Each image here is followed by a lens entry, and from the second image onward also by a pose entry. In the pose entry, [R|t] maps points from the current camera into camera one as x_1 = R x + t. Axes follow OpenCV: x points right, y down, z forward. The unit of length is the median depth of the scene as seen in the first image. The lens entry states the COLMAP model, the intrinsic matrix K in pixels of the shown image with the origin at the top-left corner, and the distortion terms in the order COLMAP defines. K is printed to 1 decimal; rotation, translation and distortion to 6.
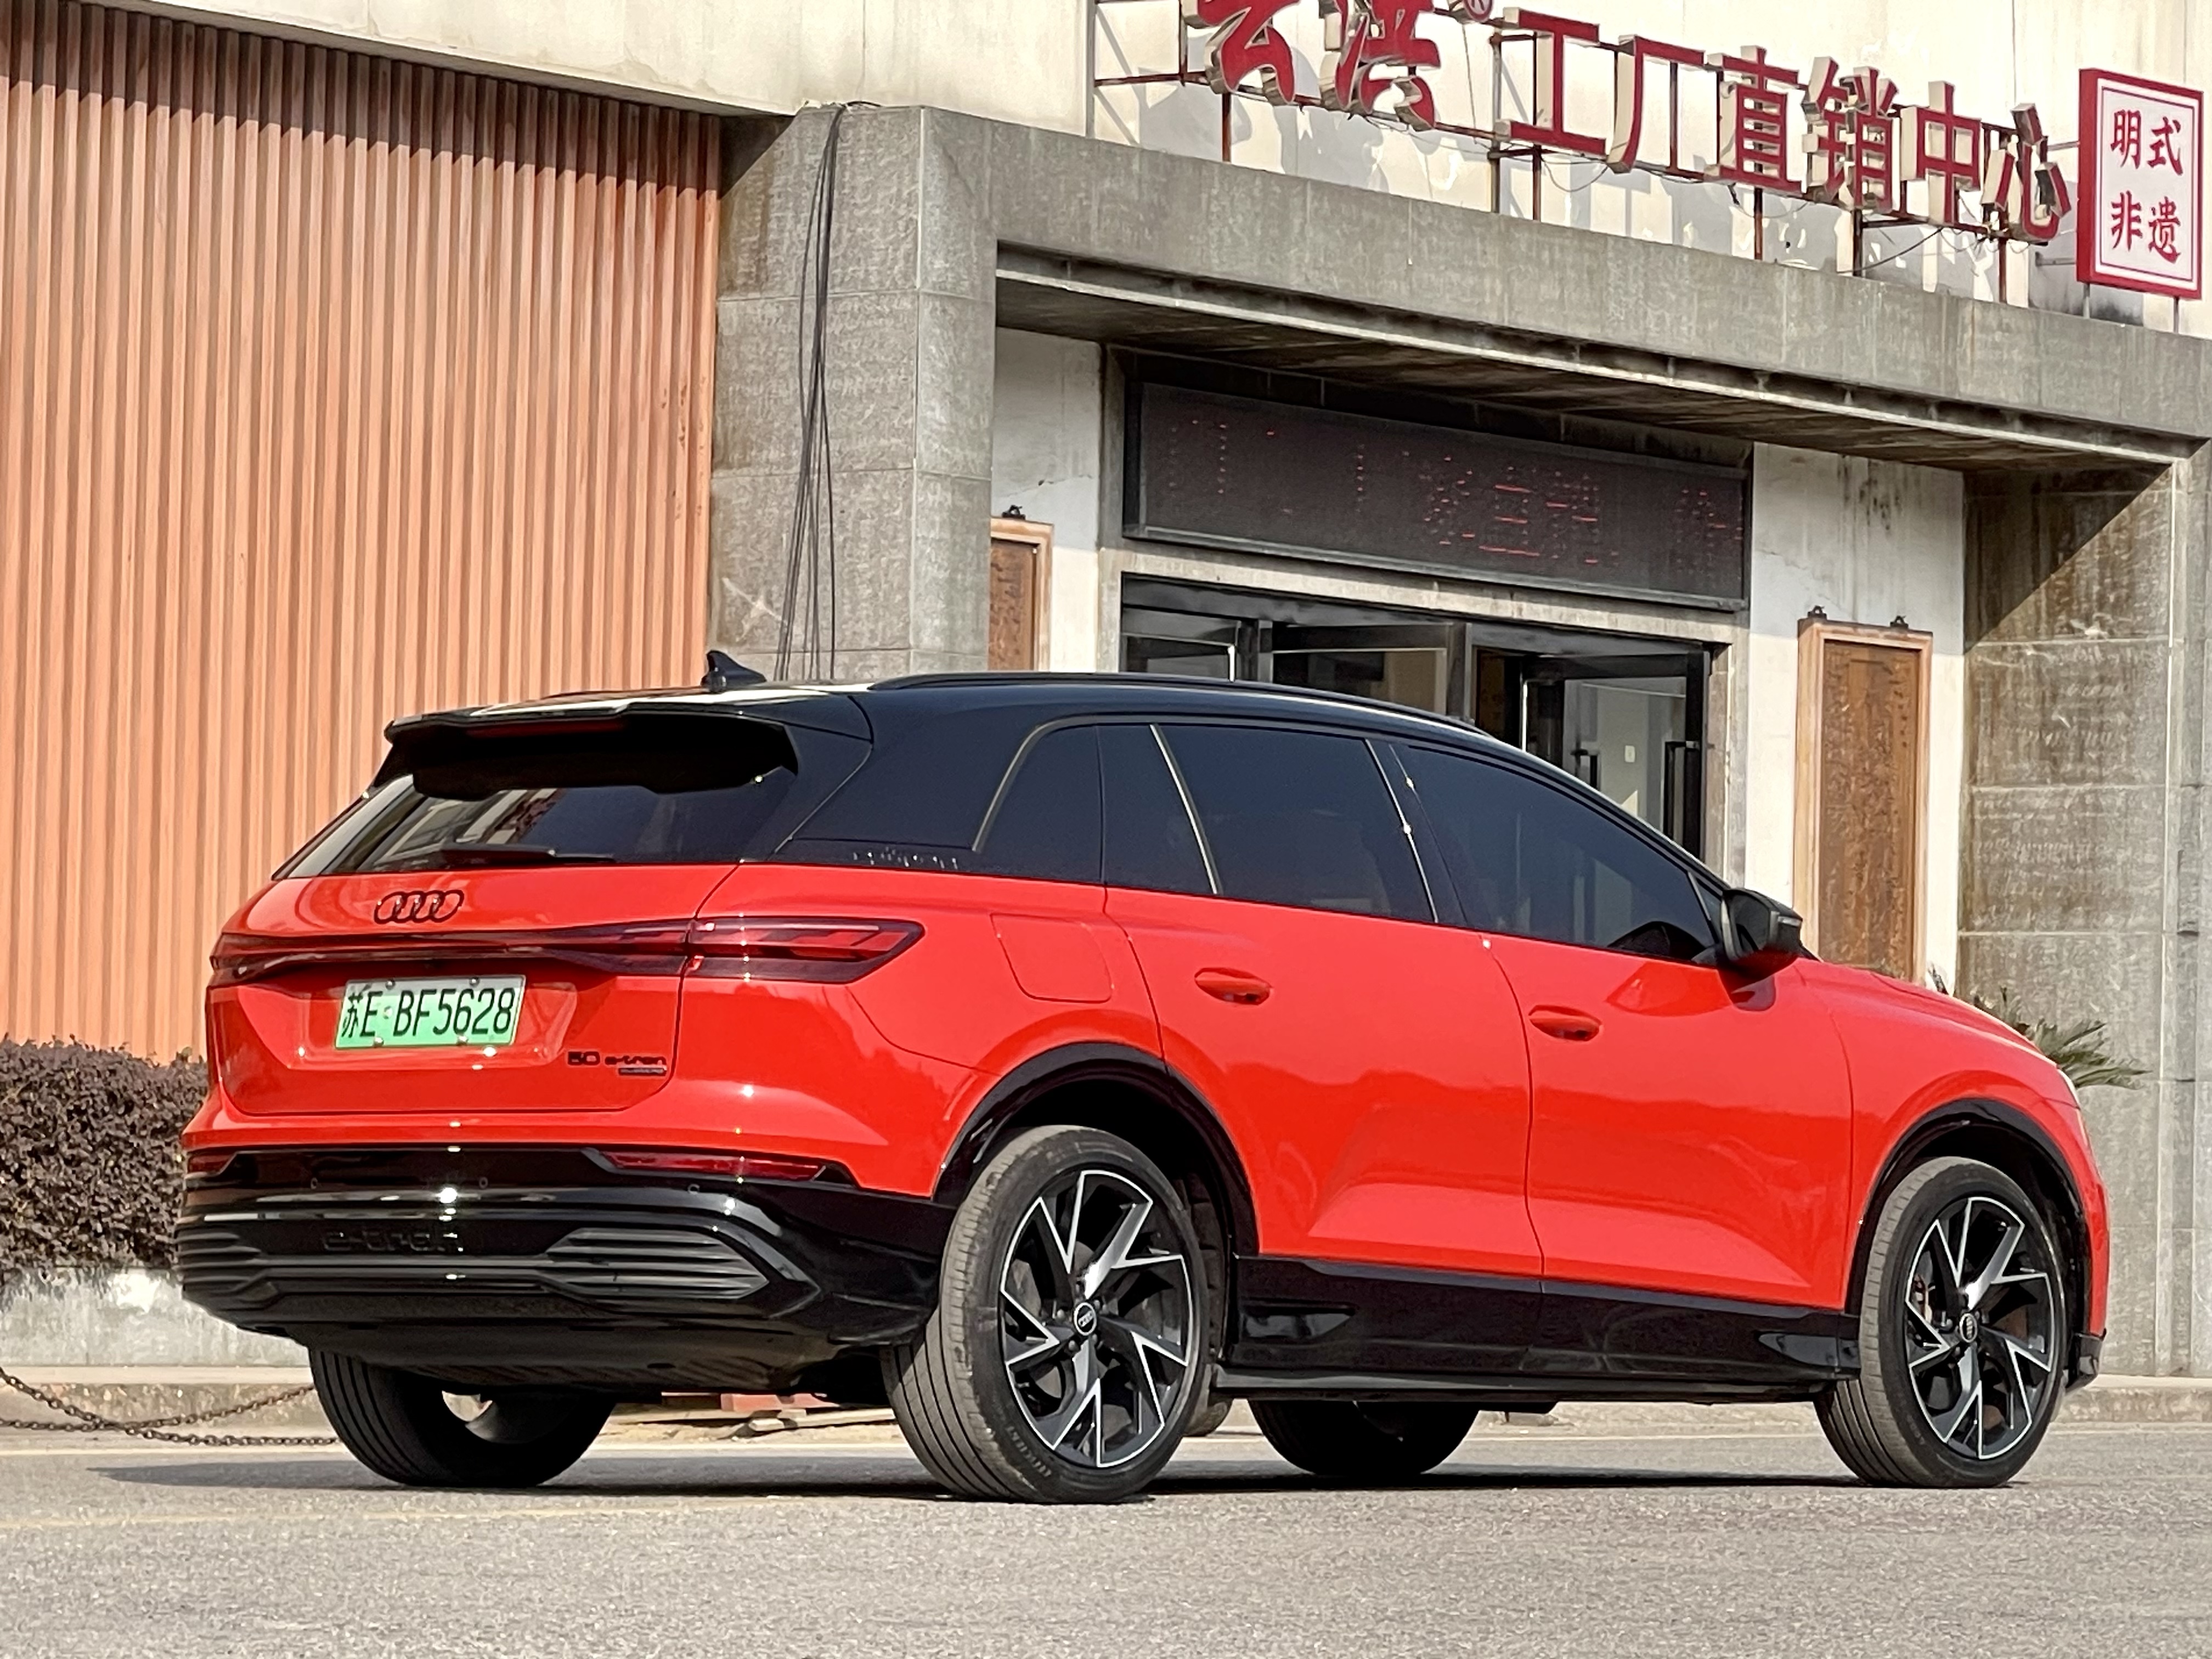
lens RADIAL K [[8846.4, 0, 1106.0], [0, 8846.4, 829.5], [0, 0, 1]] dist [0.065188, 0.235937]
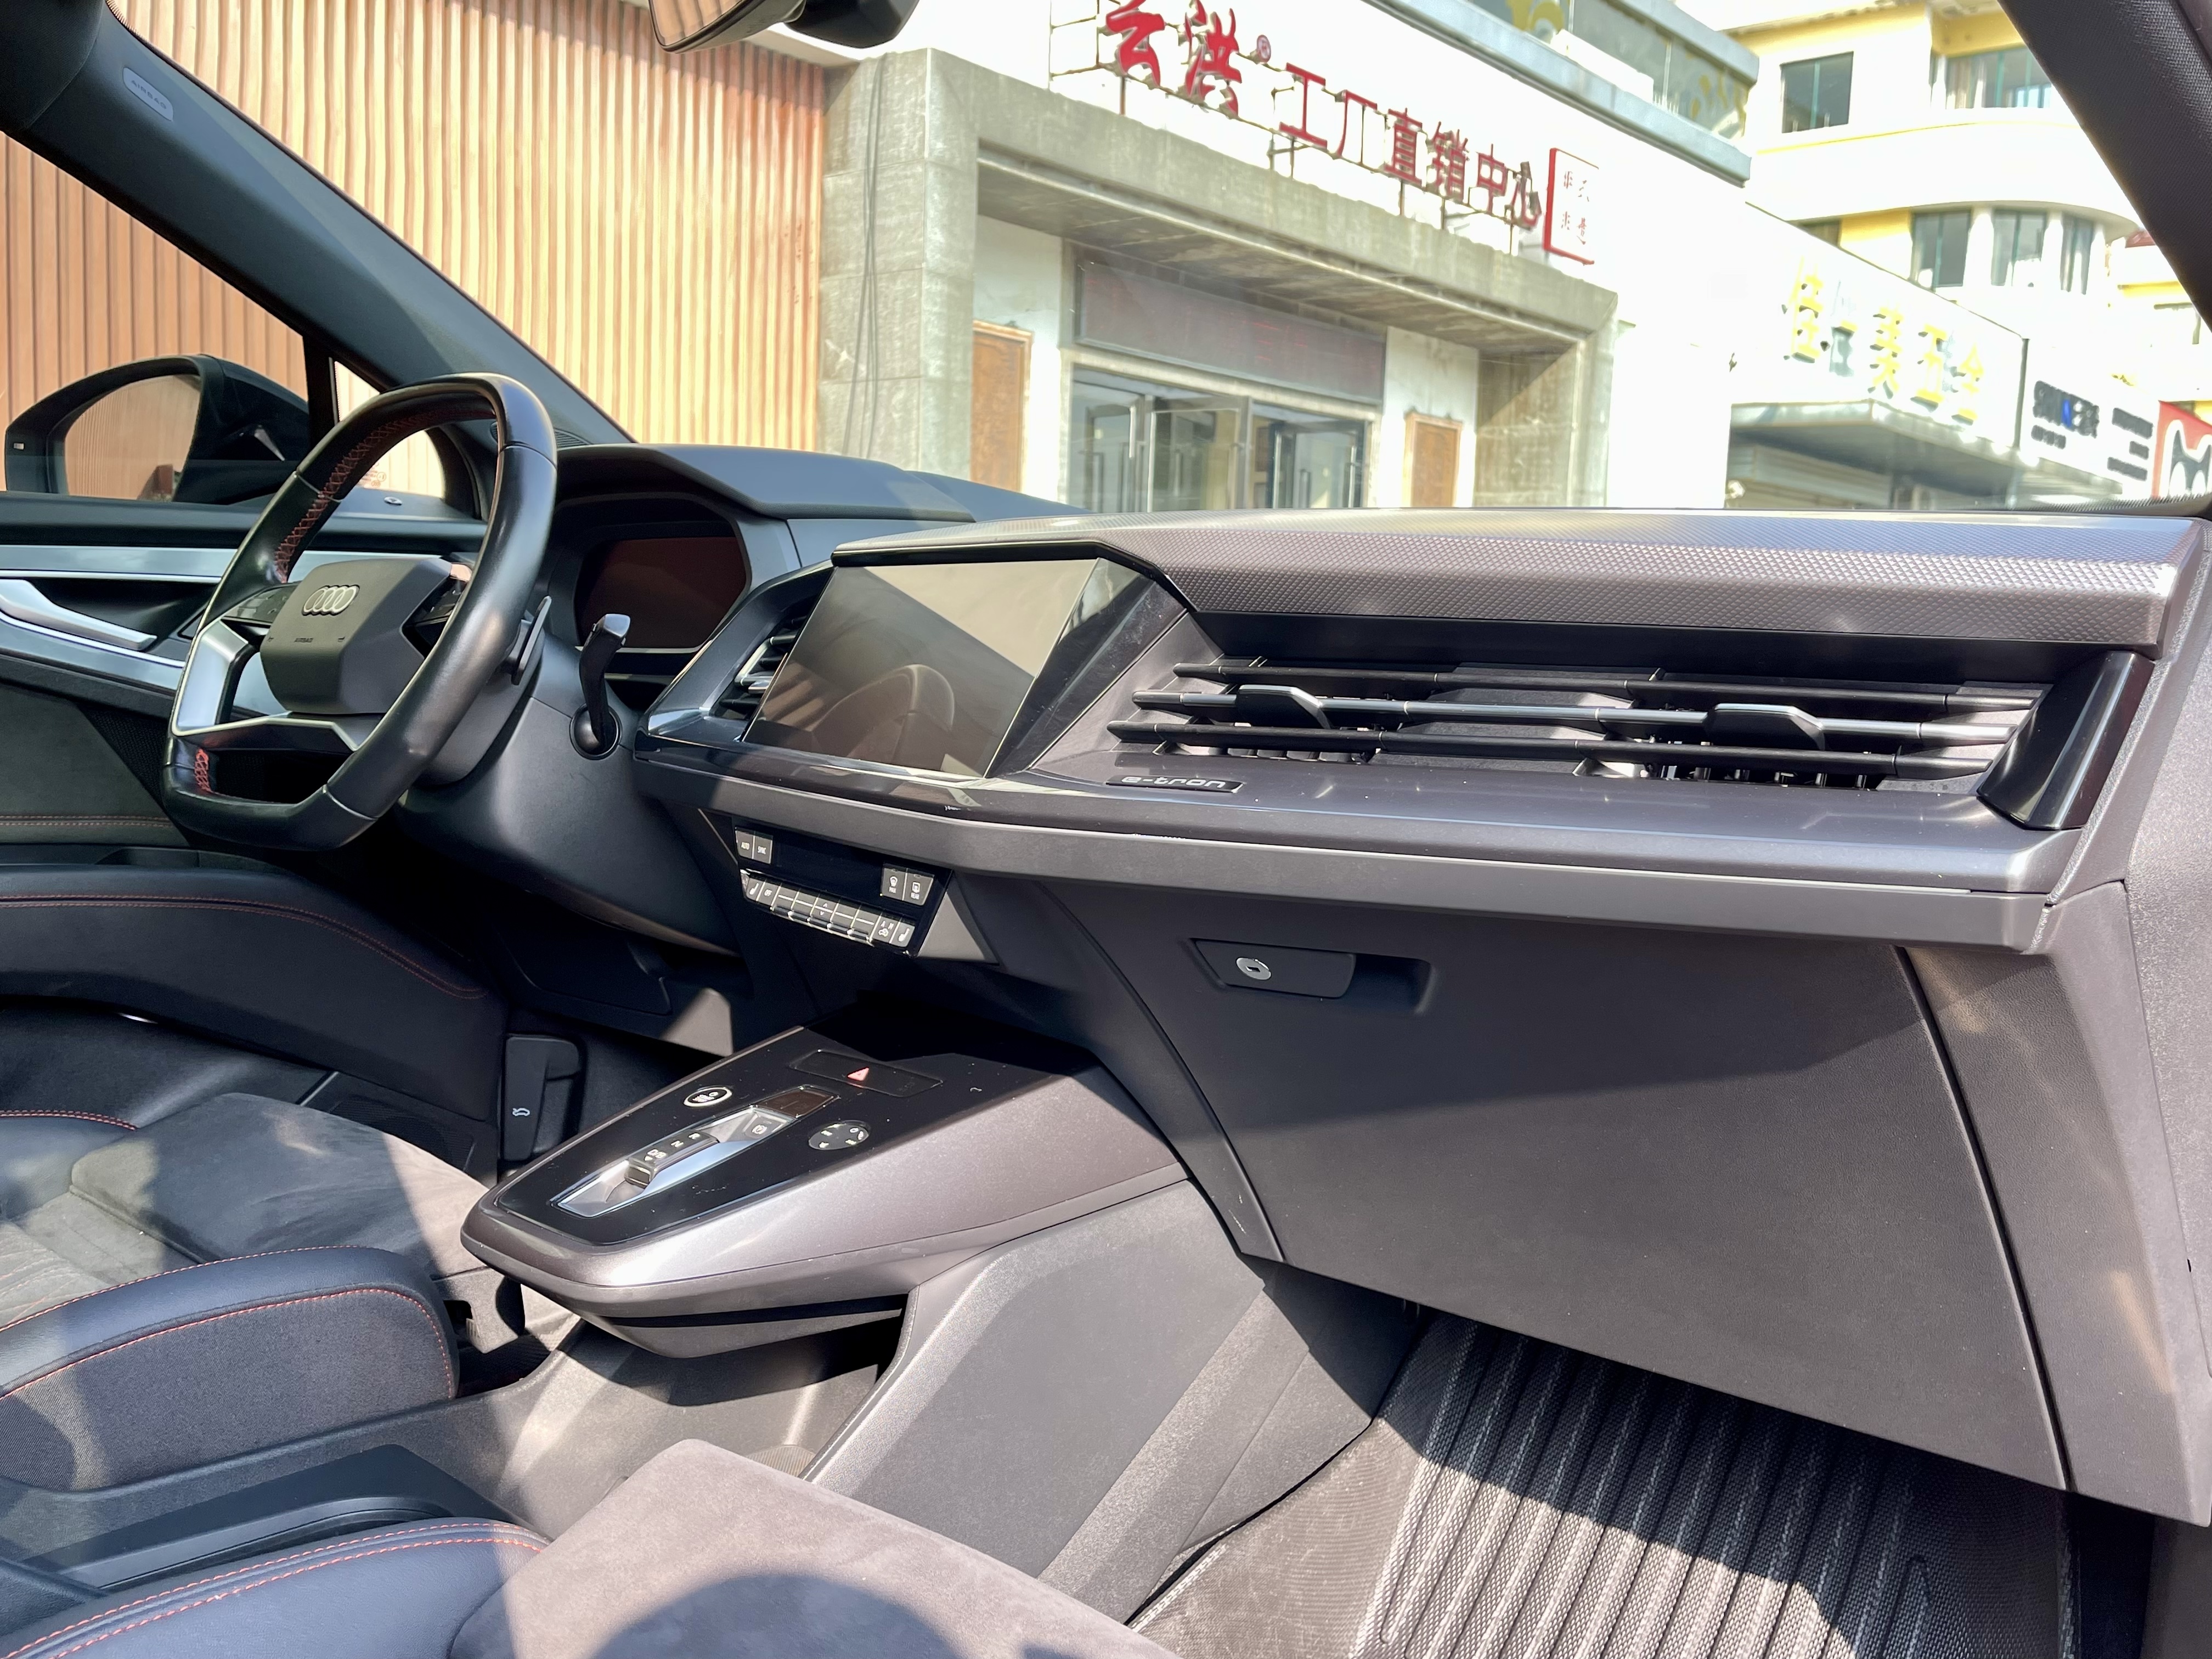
lens RADIAL K [[1844.0, 0, 1106.0], [0, 1844.0, 829.5], [0, 0, 1]] dist [0.015774, 0.001195]
pose [[0.998917, 0.020310, -0.041849, 0.028657], [-0.013673, 0.988105, 0.153168, 0.010401], [0.044462, -0.152430, 0.987314, 0.593071]]
